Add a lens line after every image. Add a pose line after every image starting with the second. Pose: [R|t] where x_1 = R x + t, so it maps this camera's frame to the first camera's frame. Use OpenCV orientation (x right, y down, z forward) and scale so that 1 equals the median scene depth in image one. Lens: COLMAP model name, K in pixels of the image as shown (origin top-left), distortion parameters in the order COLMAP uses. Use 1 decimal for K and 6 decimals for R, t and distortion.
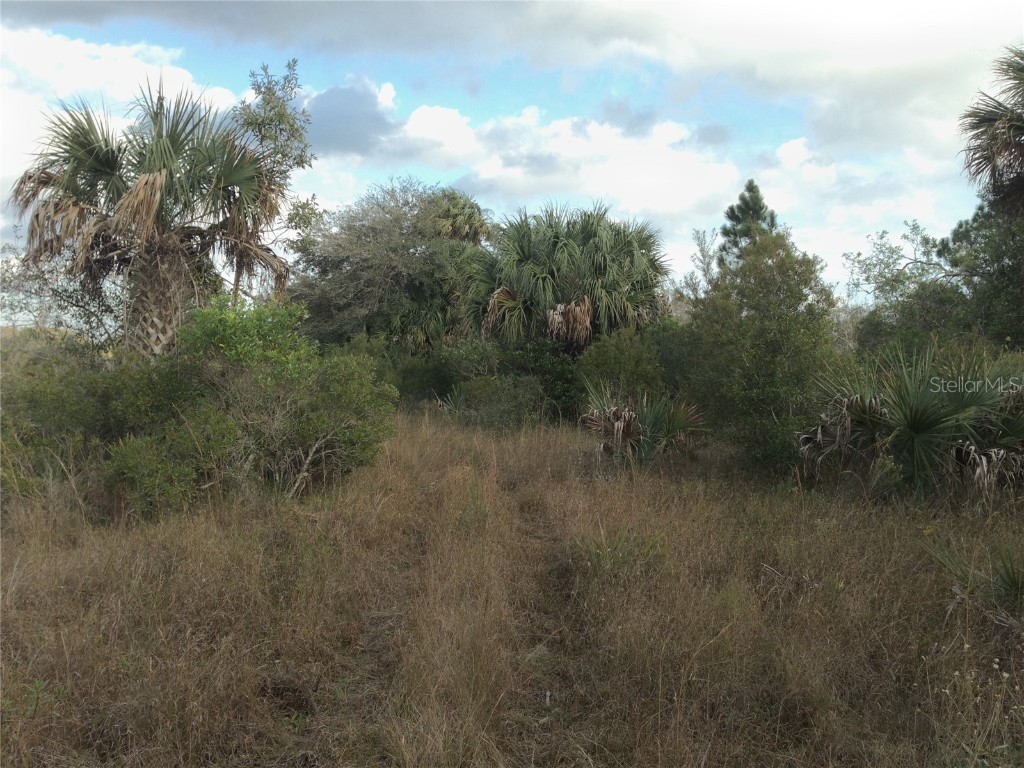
lens RADIAL K [[987.1, 0, 512.0], [0, 987.1, 384.0], [0, 0, 1]] dist [0.260267, -0.521767]
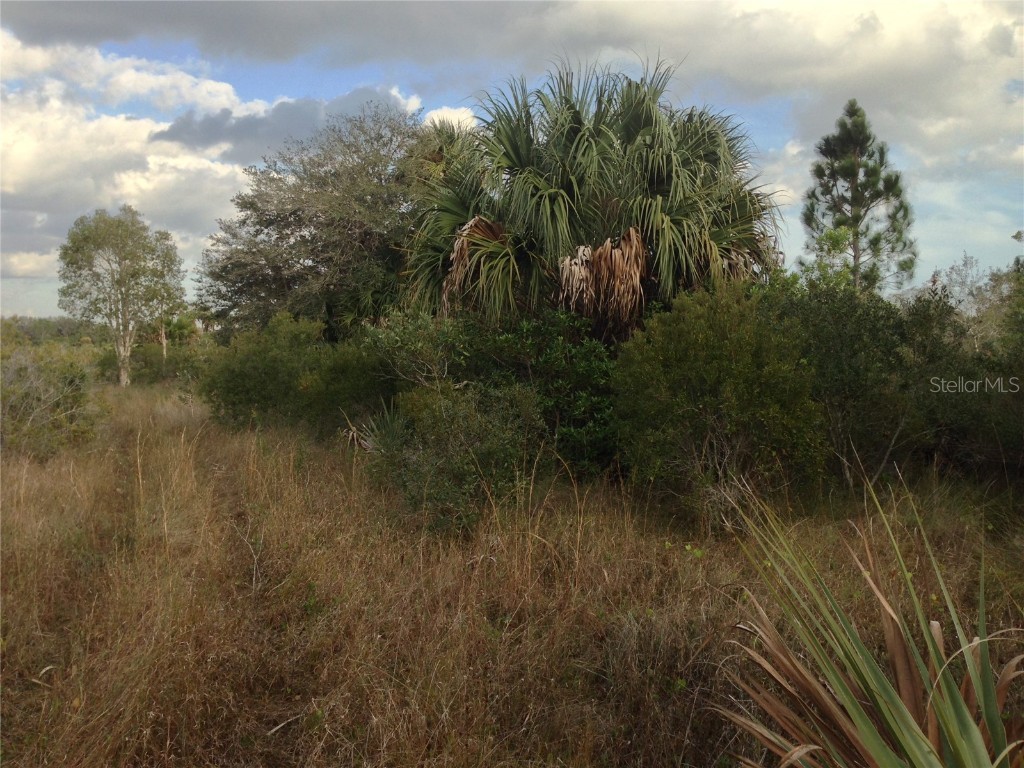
lens RADIAL K [[1029.2, 0, 512.0], [0, 1029.2, 384.0], [0, 0, 1]] dist [0.268539, -0.456627]
pose [[0.999577, -0.003941, -0.028829, 0.025721], [0.004201, 0.999951, 0.008990, -0.011454], [0.028792, -0.009107, 0.999544, 0.439084]]
